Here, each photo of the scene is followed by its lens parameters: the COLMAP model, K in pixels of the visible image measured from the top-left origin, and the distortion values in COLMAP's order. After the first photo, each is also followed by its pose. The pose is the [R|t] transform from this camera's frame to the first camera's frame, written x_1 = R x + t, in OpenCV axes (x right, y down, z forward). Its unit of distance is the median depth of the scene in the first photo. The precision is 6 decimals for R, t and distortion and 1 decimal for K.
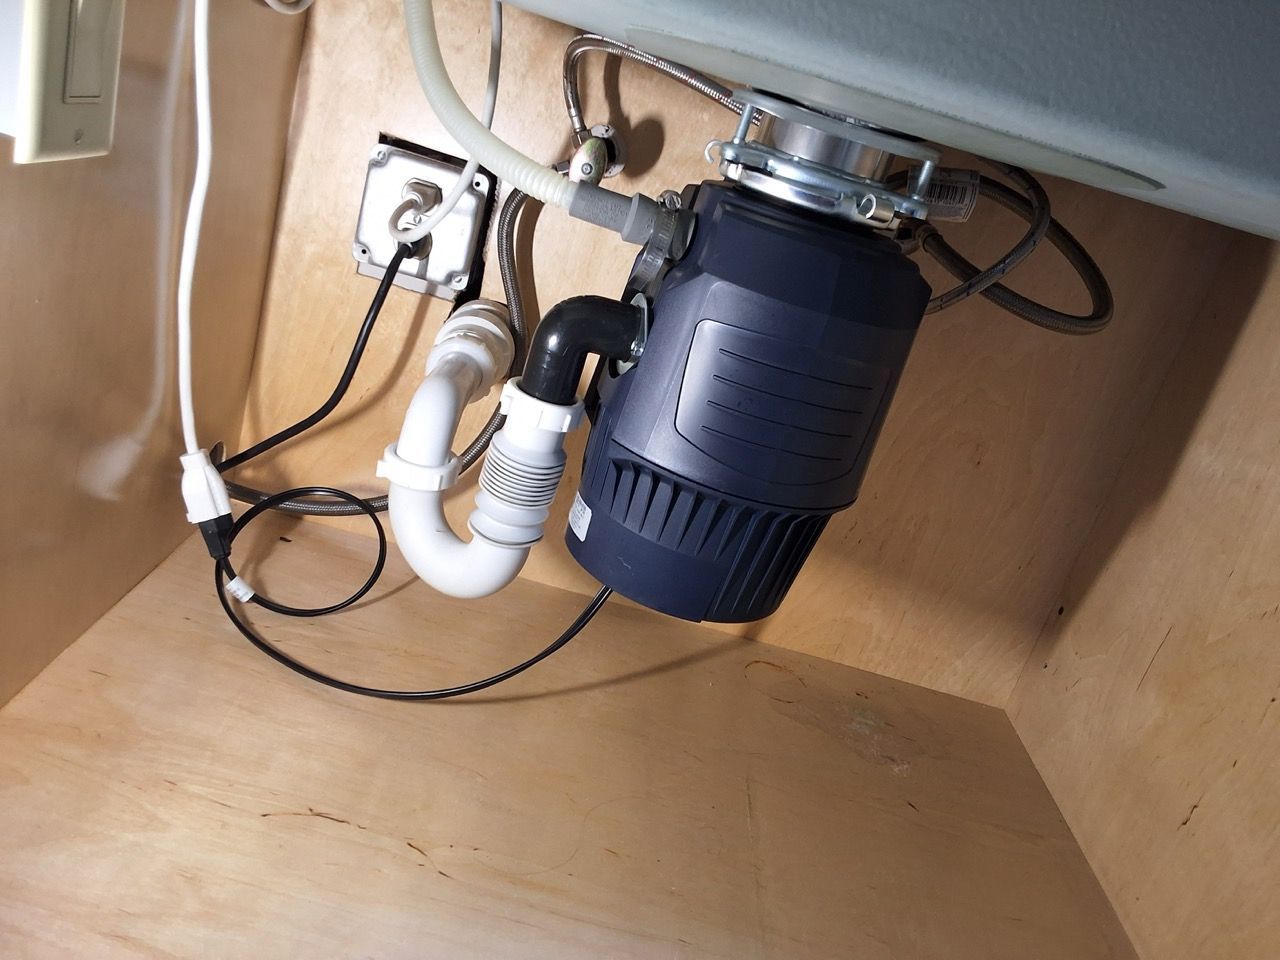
lens RADIAL K [[1042.1, 0, 646.9], [0, 1042.1, 479.5], [0, 0, 1]] dist [0.149218, -0.246361]
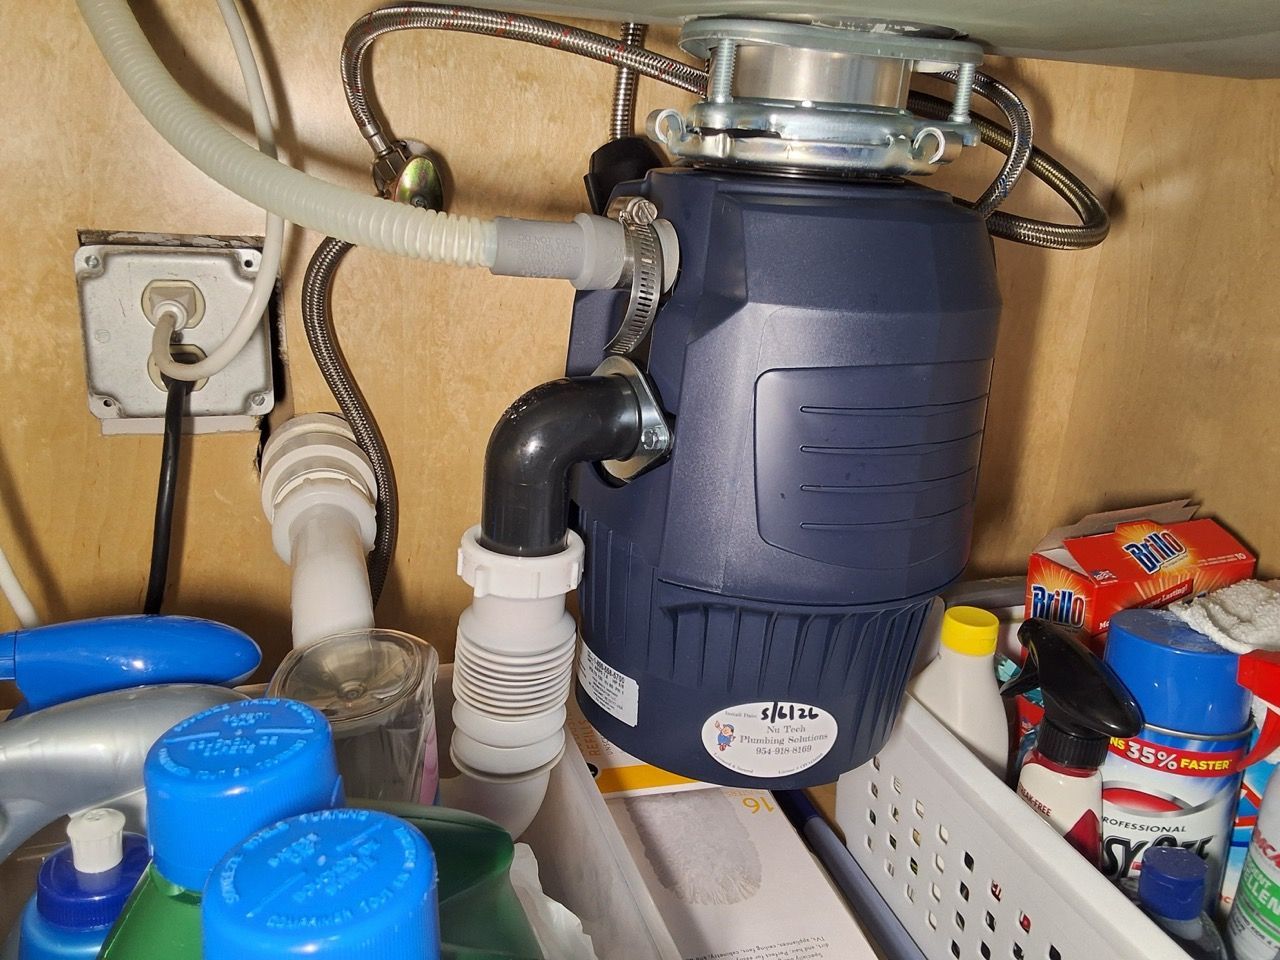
lens RADIAL K [[1036.3, 0, 643.3], [0, 1036.3, 473.5], [0, 0, 1]] dist [0.125325, -0.187131]
pose [[0.919218, -0.314695, 0.236655, -0.164923], [0.312275, 0.948745, 0.048667, -0.128352], [-0.239840, 0.029166, 0.970374, 0.337940]]
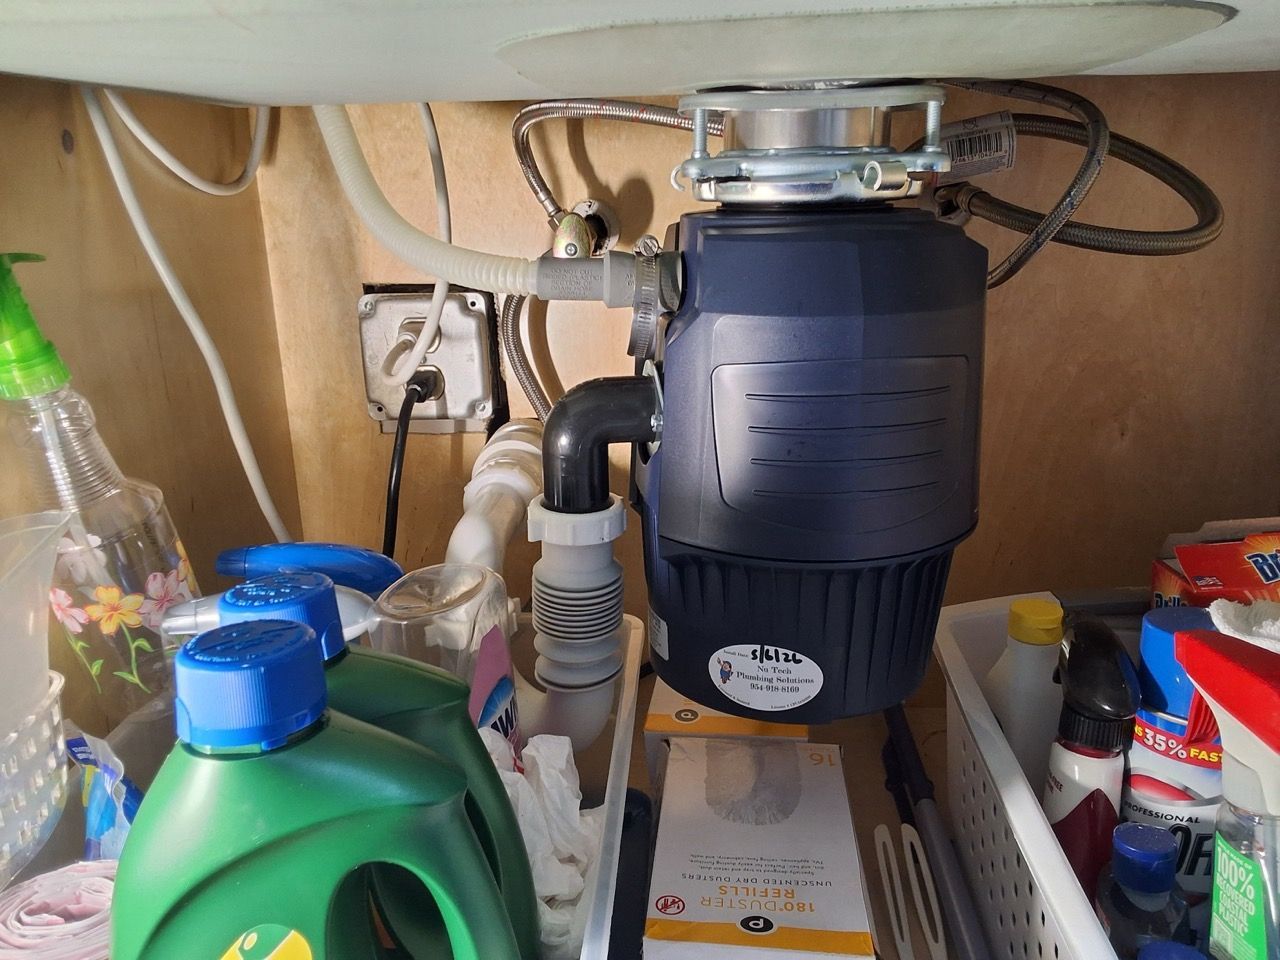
lens RADIAL K [[1036.3, 0, 643.3], [0, 1036.3, 473.5], [0, 0, 1]] dist [0.125325, -0.187131]
pose [[0.951117, -0.283781, -0.121838, 0.064877], [0.272213, 0.956680, -0.103262, -0.003325], [0.145864, 0.065049, 0.987164, 0.165457]]
